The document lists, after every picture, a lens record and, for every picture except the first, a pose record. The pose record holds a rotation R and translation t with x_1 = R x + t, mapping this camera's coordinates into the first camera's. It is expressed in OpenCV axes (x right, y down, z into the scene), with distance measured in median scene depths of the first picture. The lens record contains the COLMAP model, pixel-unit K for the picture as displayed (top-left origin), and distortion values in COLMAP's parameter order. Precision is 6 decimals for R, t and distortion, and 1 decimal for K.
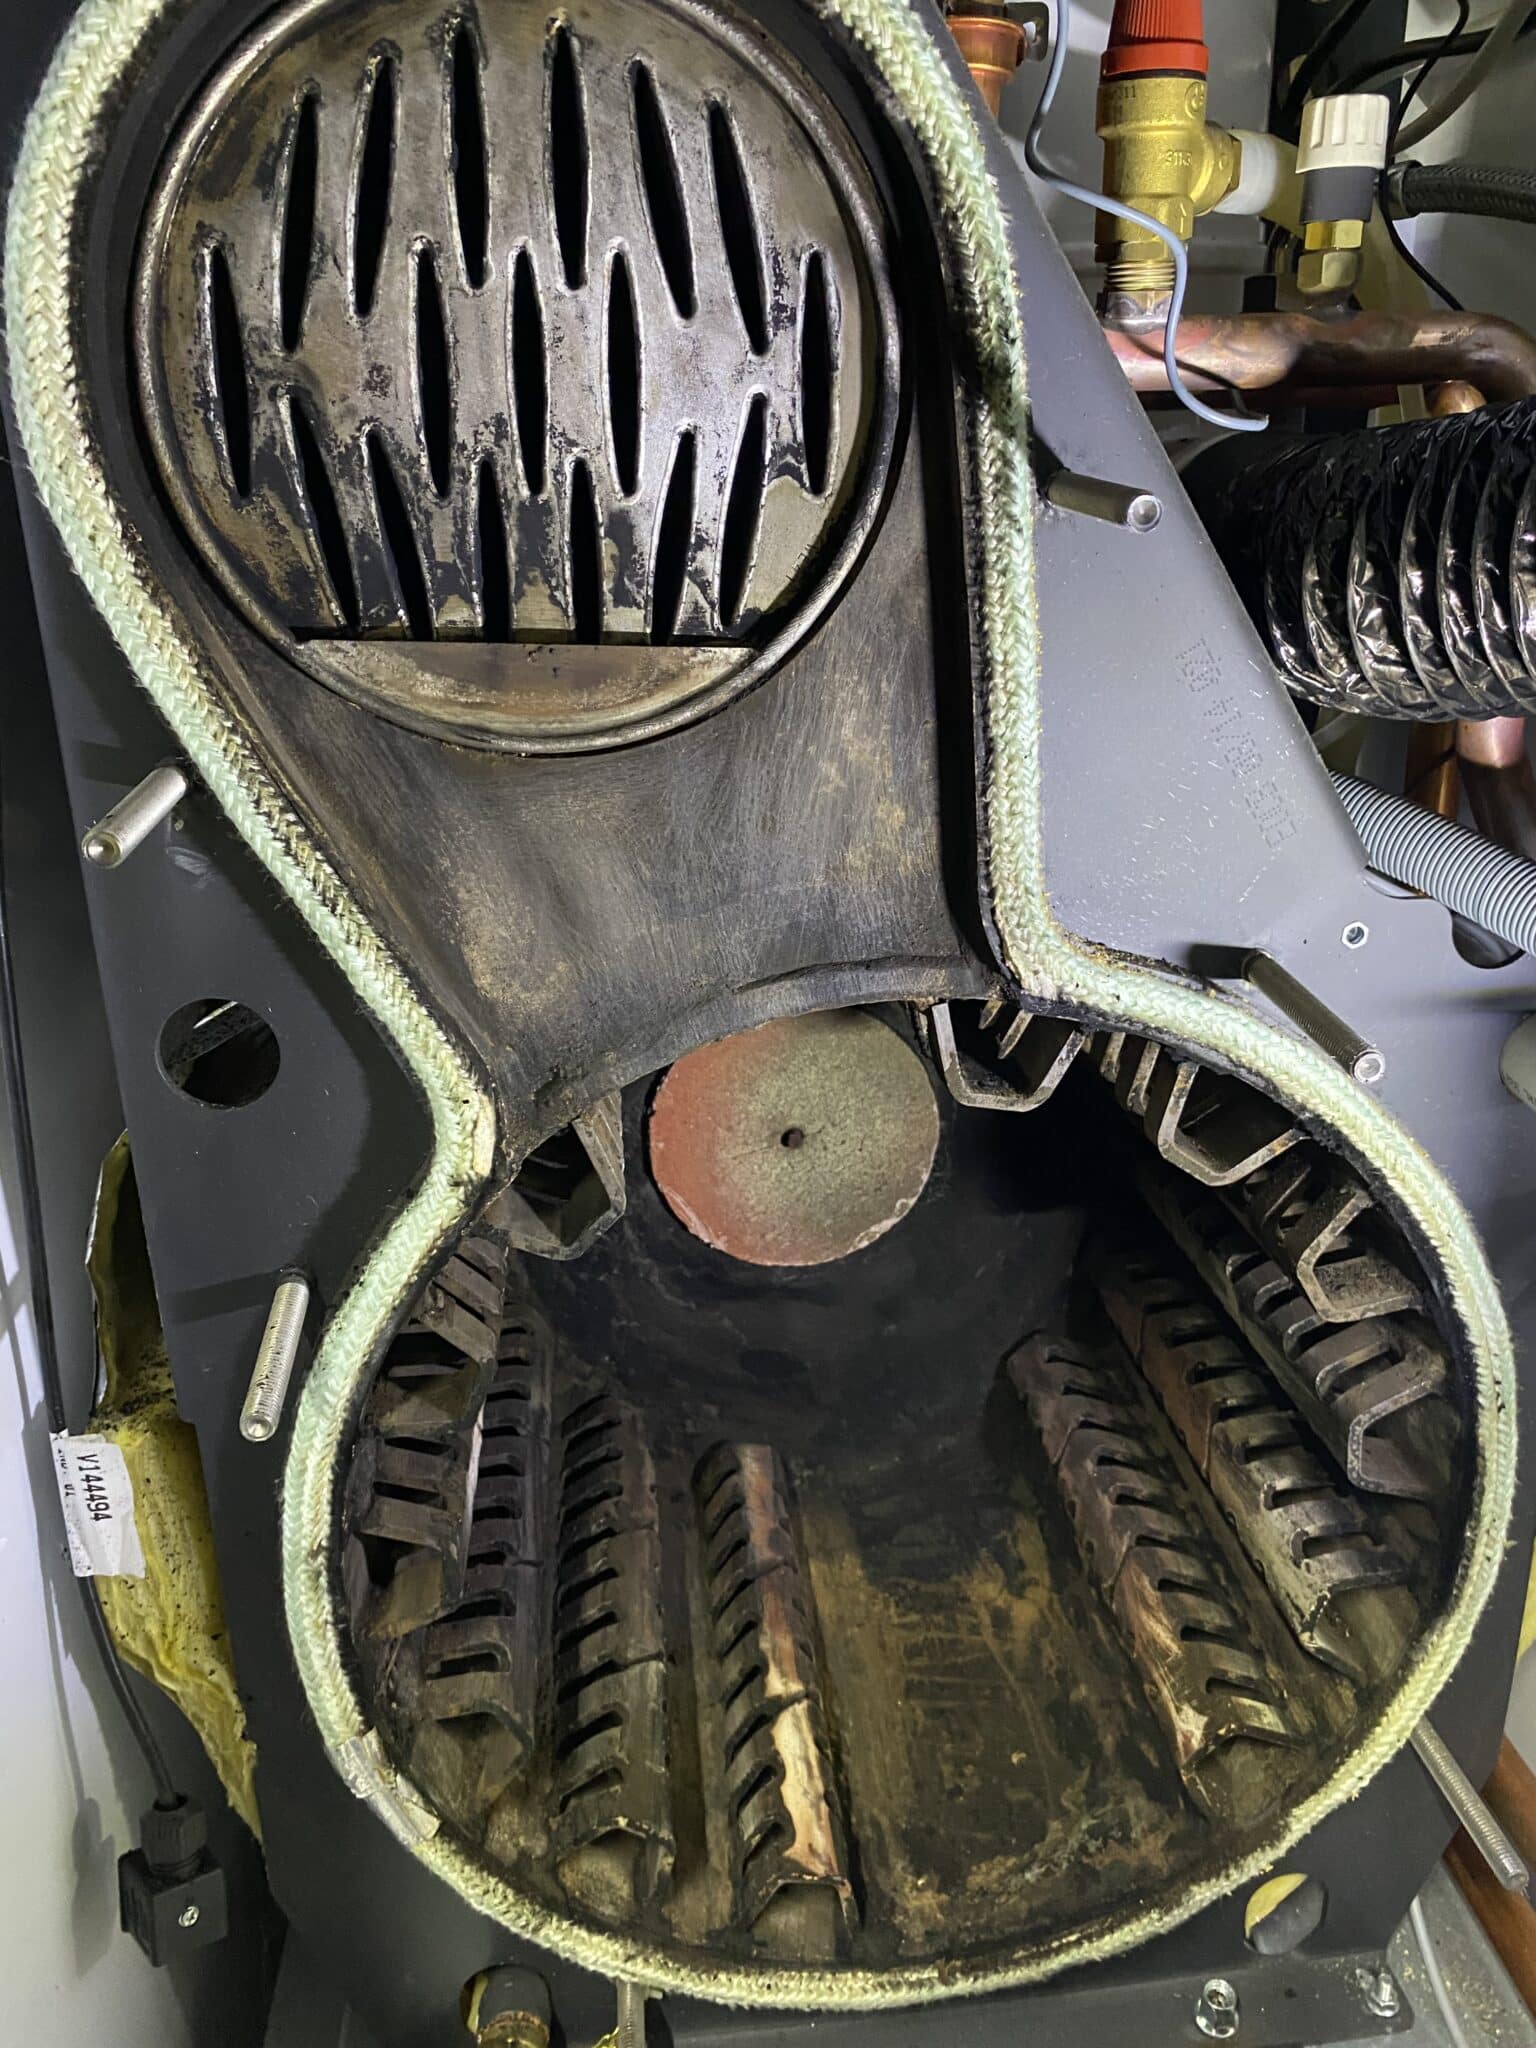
lens RADIAL K [[1429.9, 0, 766.1], [0, 1429.9, 993.5], [0, 0, 1]] dist [-0.004570, -0.000467]
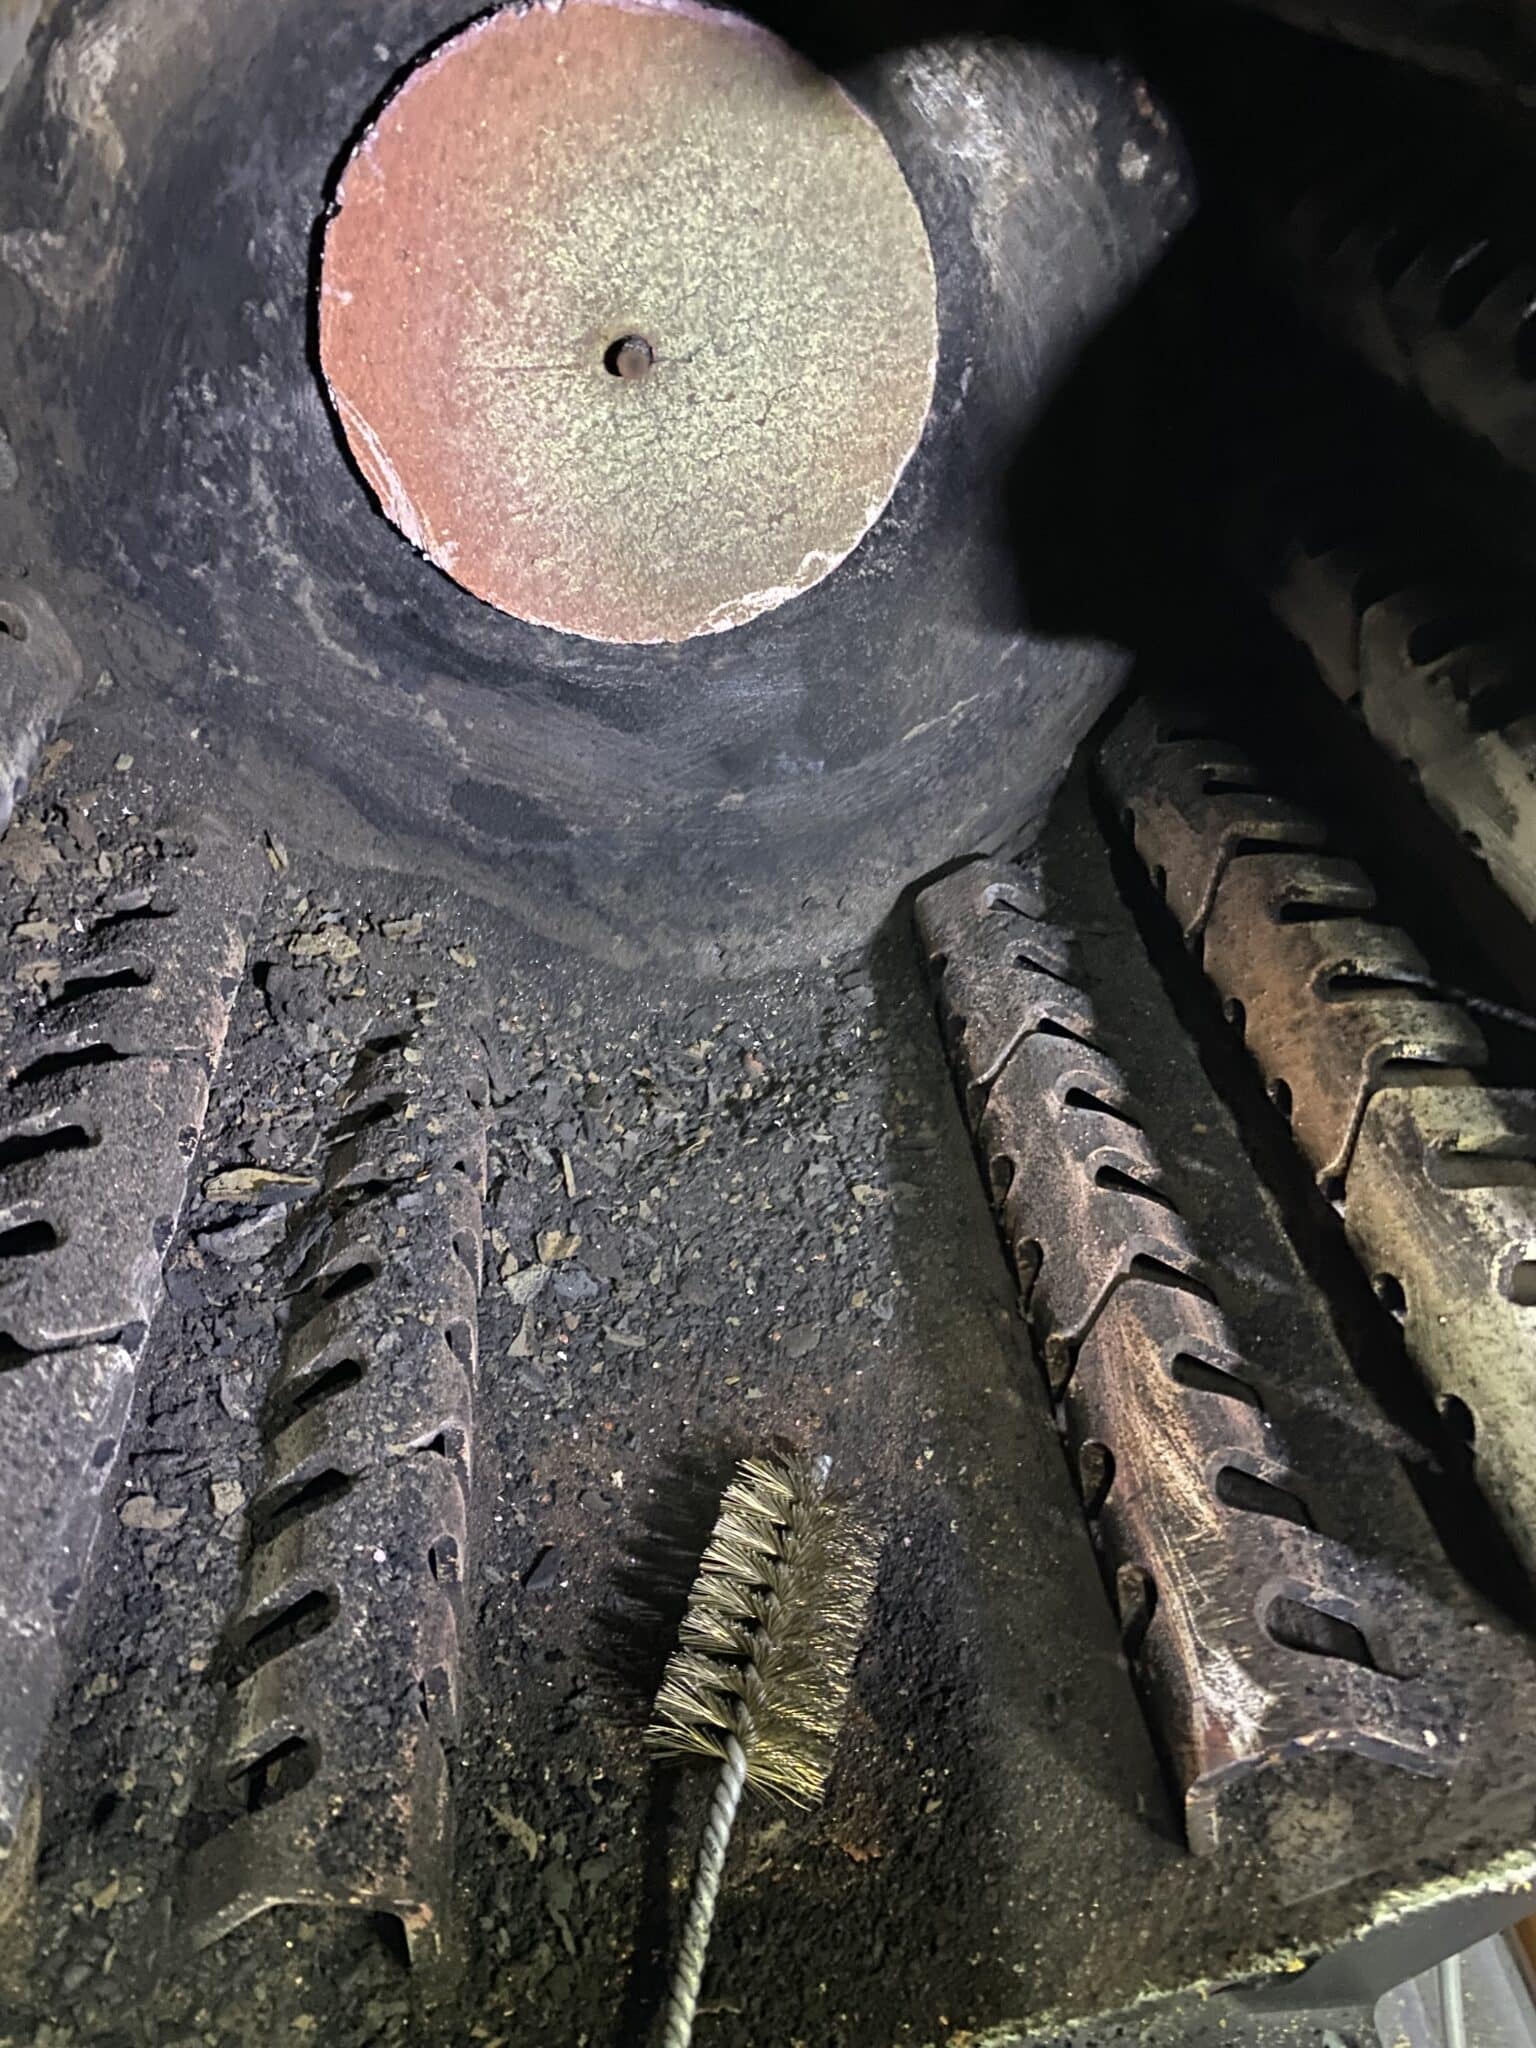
lens RADIAL K [[1557.6, 0, 768.0], [0, 1557.6, 1024.0], [0, 0, 1]] dist [-0.192371, 0.000649]
pose [[0.972388, 0.182584, 0.145346, 0.038283], [-0.220352, 0.923443, 0.314162, 0.169014], [-0.076858, -0.337515, 0.938177, 0.553417]]
